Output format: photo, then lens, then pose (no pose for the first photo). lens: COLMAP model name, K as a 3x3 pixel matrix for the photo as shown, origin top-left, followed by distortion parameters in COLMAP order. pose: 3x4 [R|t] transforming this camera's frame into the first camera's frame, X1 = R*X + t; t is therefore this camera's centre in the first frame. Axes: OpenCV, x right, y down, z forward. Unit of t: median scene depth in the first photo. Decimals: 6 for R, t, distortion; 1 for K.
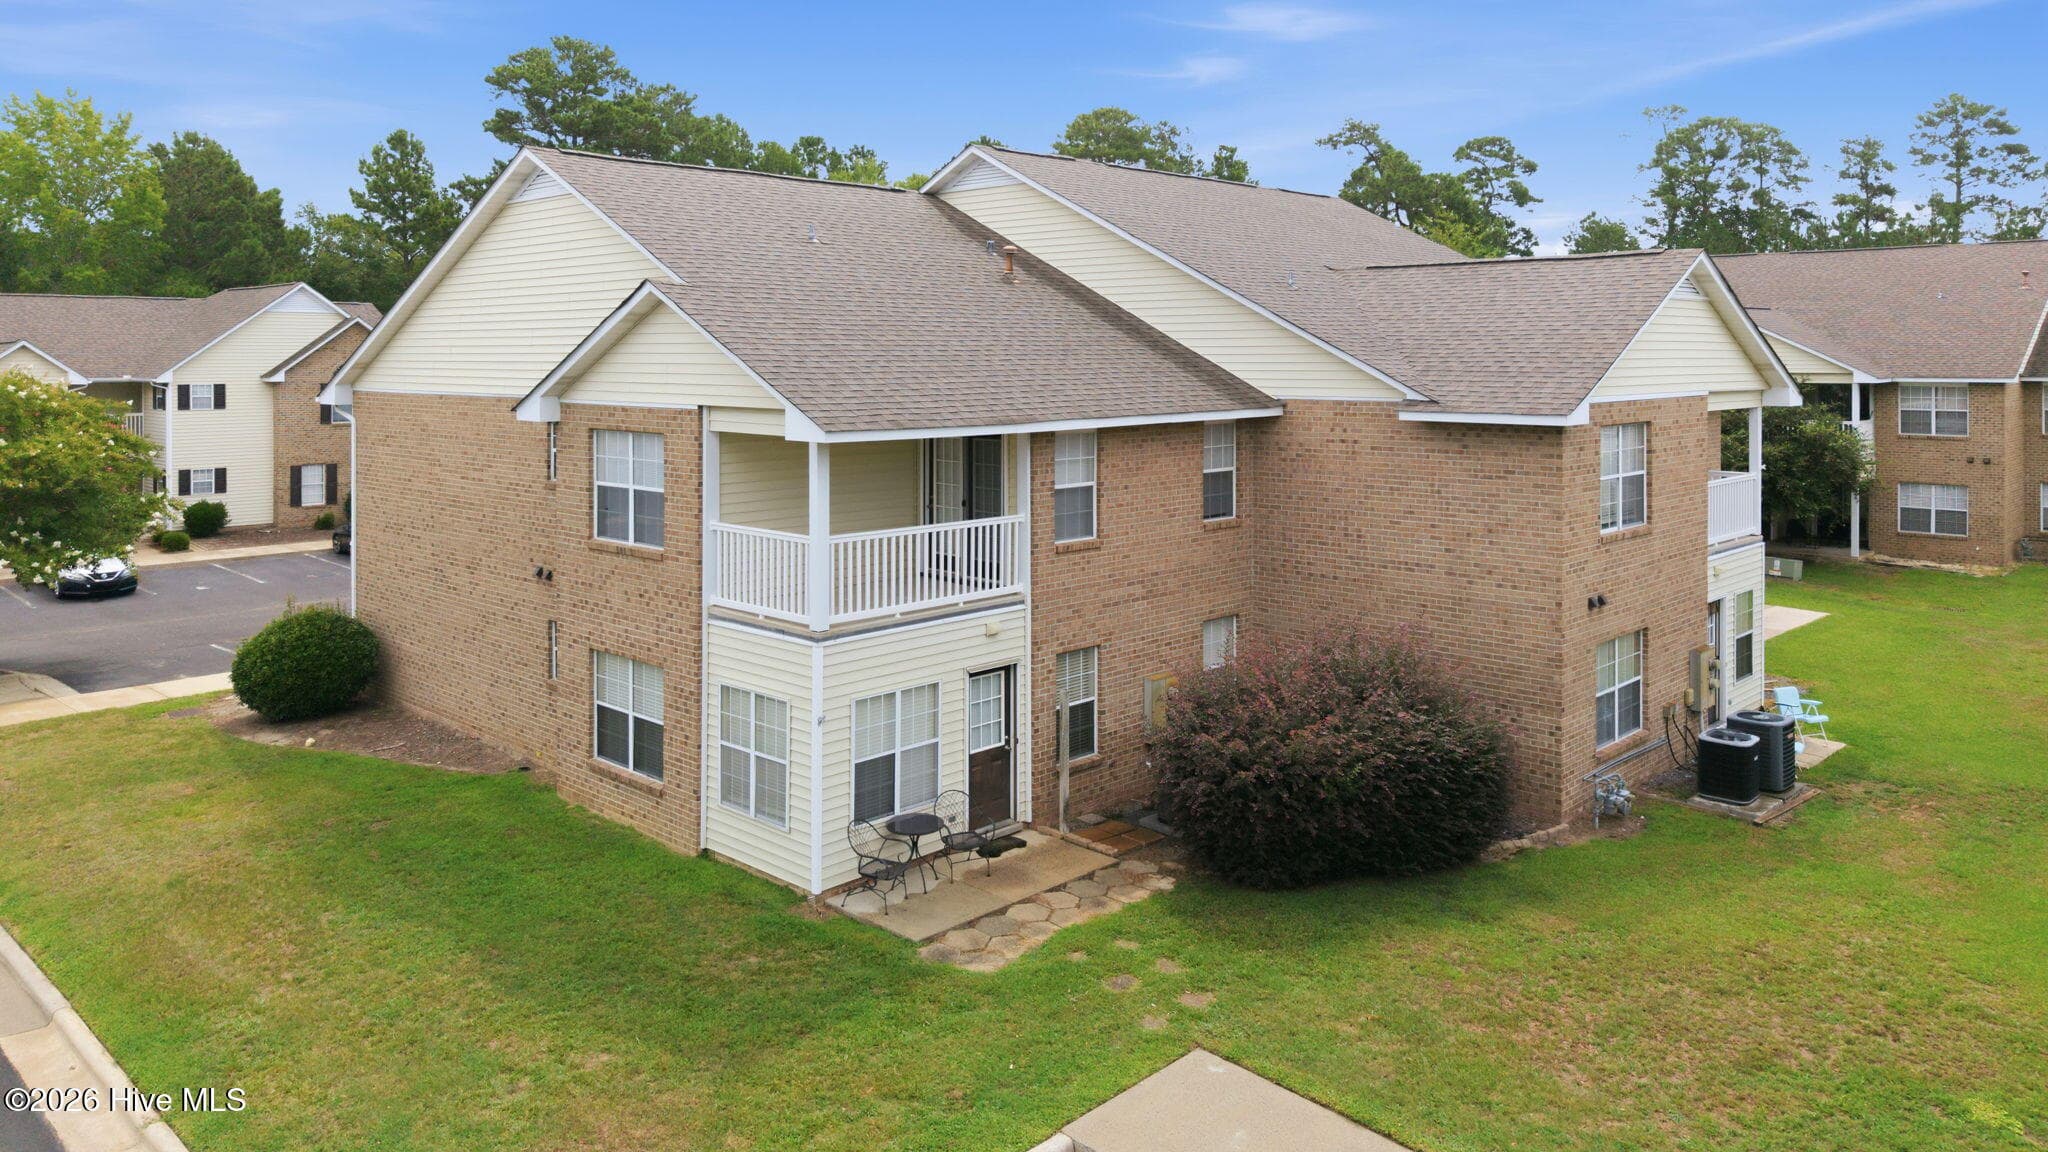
lens RADIAL K [[1381.1, 0, 1064.9], [0, 1381.1, 474.4], [0, 0, 1]] dist [0.021364, -0.007080]
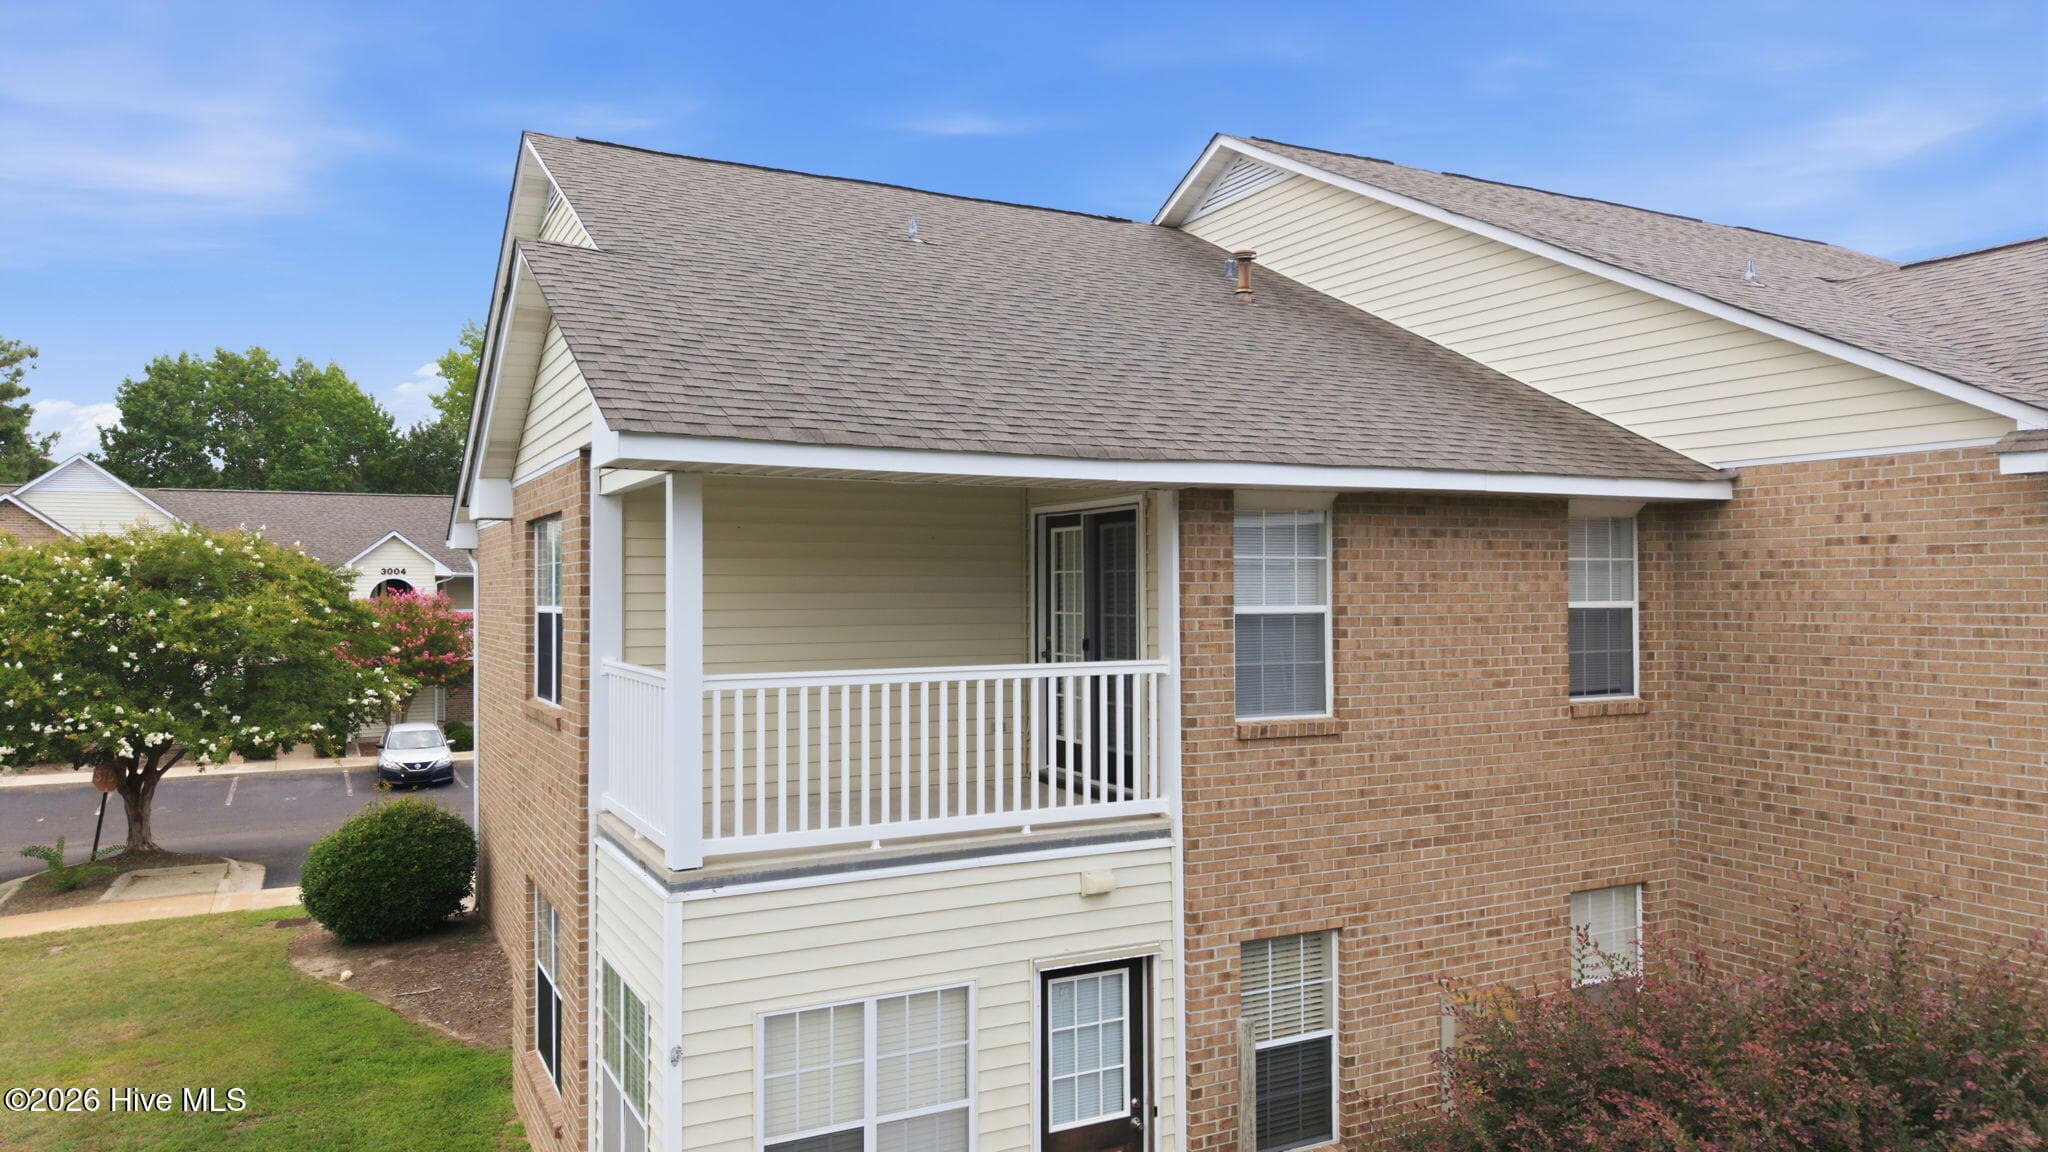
lens RADIAL K [[1353.5, 0, 1105.0], [0, 1353.5, 596.5], [0, 0, 1]] dist [0.021139, -0.035232]
pose [[0.954449, -0.002328, -0.298364, 0.093846], [-0.023290, 0.996338, -0.082275, 0.045564], [0.297463, 0.085476, 0.950899, 0.494451]]
